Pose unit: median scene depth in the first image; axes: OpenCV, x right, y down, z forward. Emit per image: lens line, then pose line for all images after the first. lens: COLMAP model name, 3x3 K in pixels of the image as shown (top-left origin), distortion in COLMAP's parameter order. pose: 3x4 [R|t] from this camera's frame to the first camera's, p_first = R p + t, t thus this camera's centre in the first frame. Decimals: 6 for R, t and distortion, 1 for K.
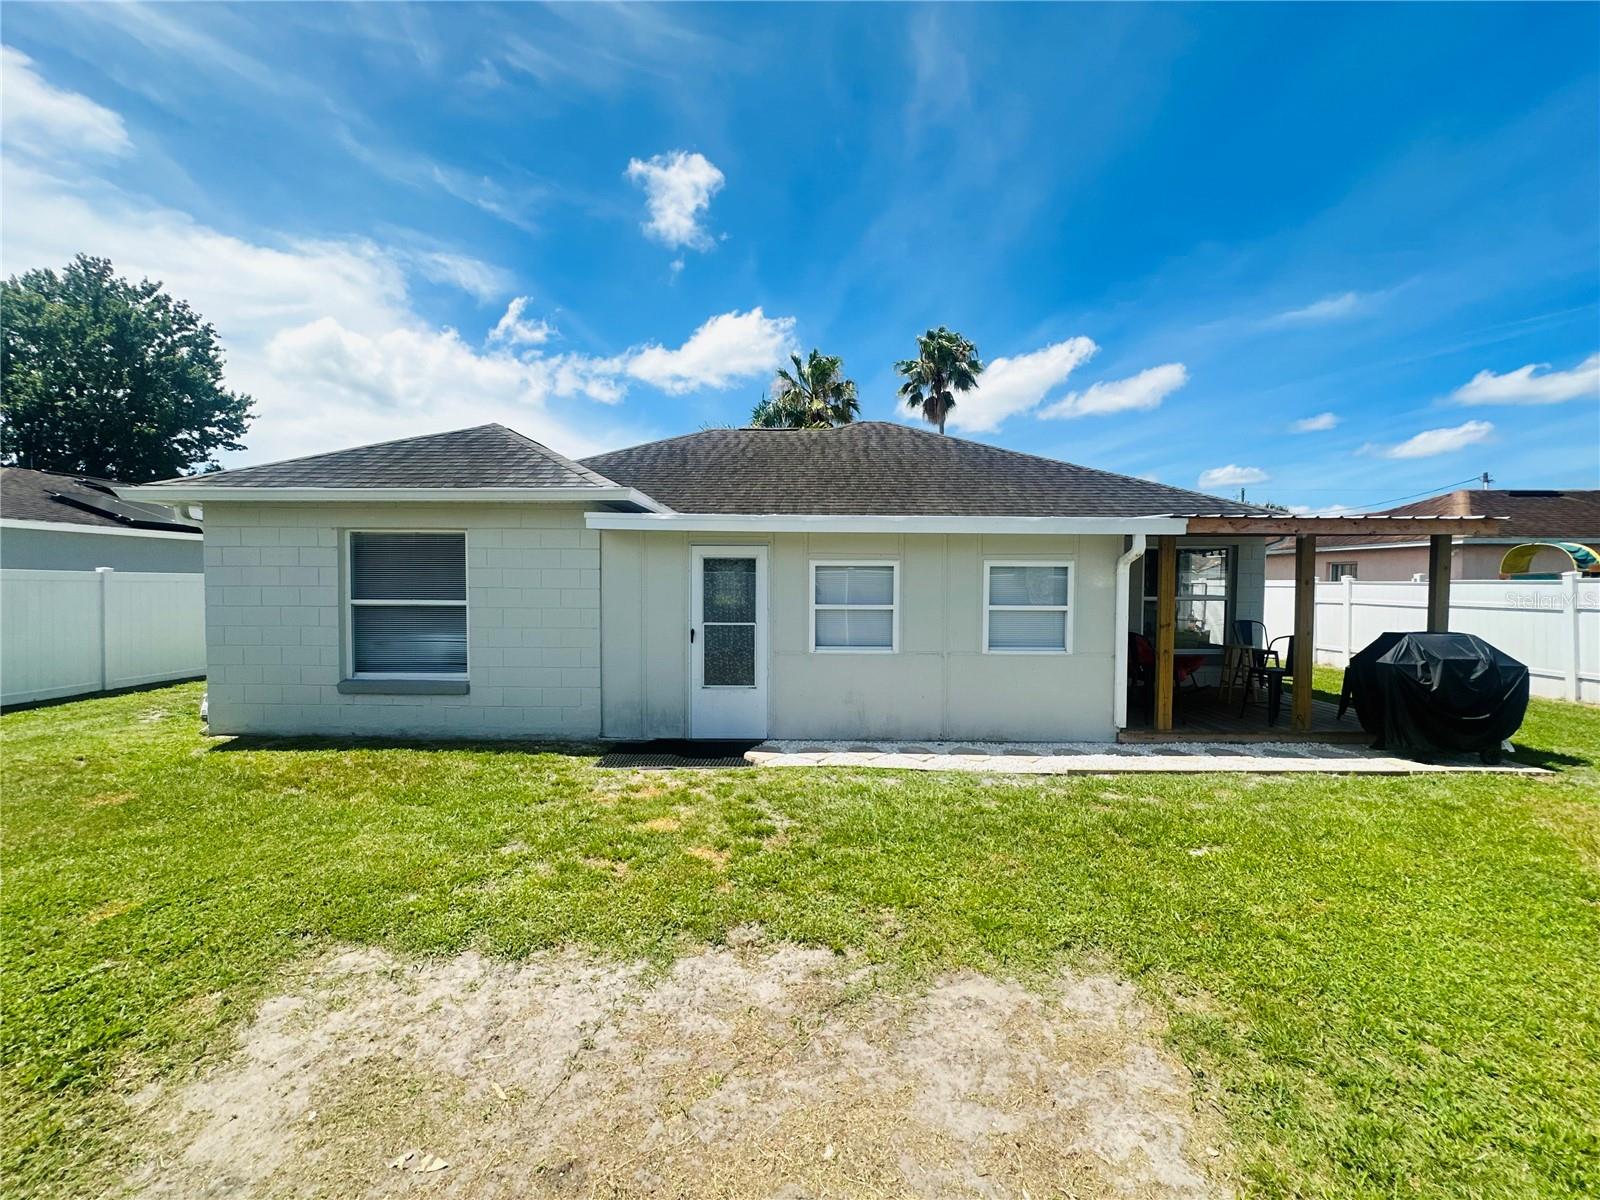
lens RADIAL K [[643.6, 0, 800.0], [0, 643.6, 600.0], [0, 0, 1]] dist [-0.001128, 0.000060]
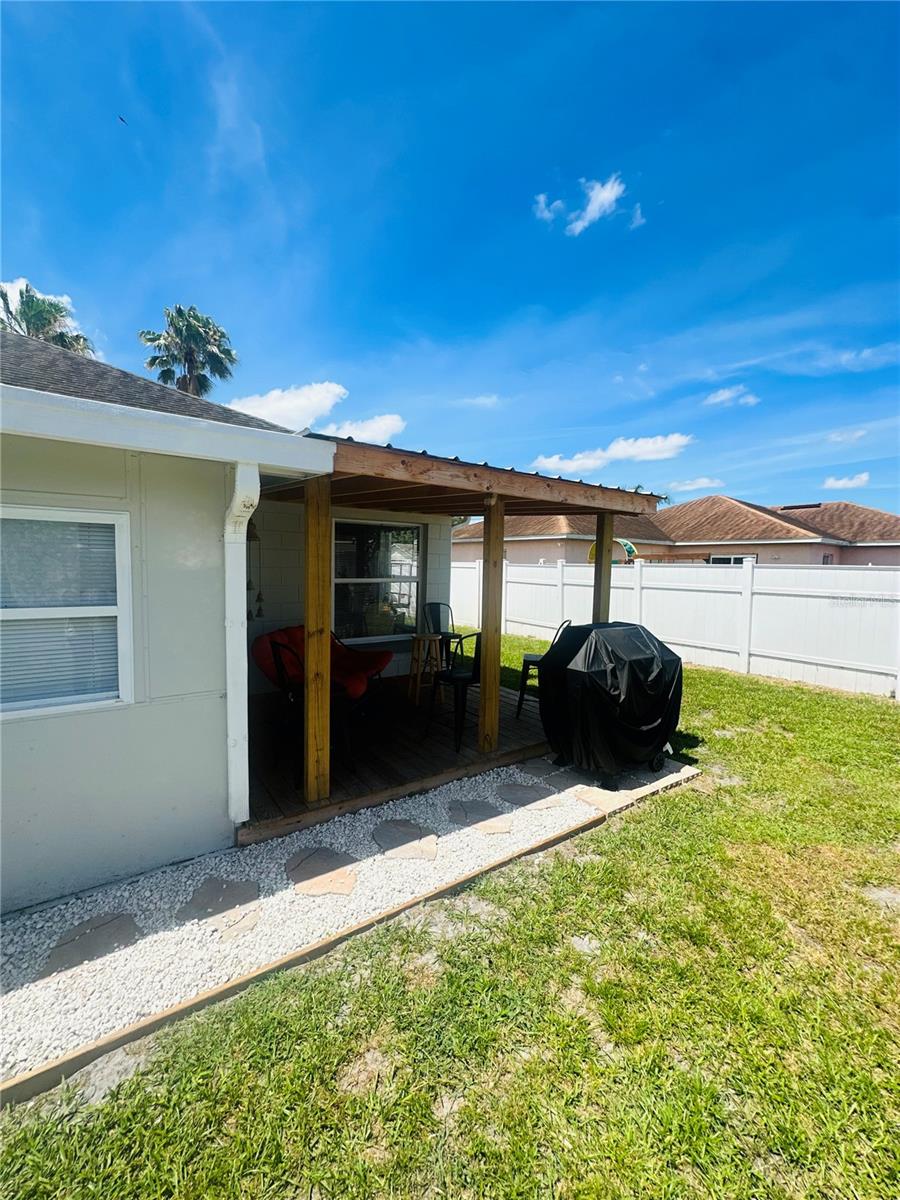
lens RADIAL K [[482.7, 0, 450.0], [0, 482.7, 600.0], [0, 0, 1]] dist [-0.001128, 0.000060]
pose [[0.812123, -0.030532, 0.582687, 0.356854], [0.000579, 0.998672, 0.051523, -0.012118], [-0.583486, -0.041506, 0.811062, 0.491907]]
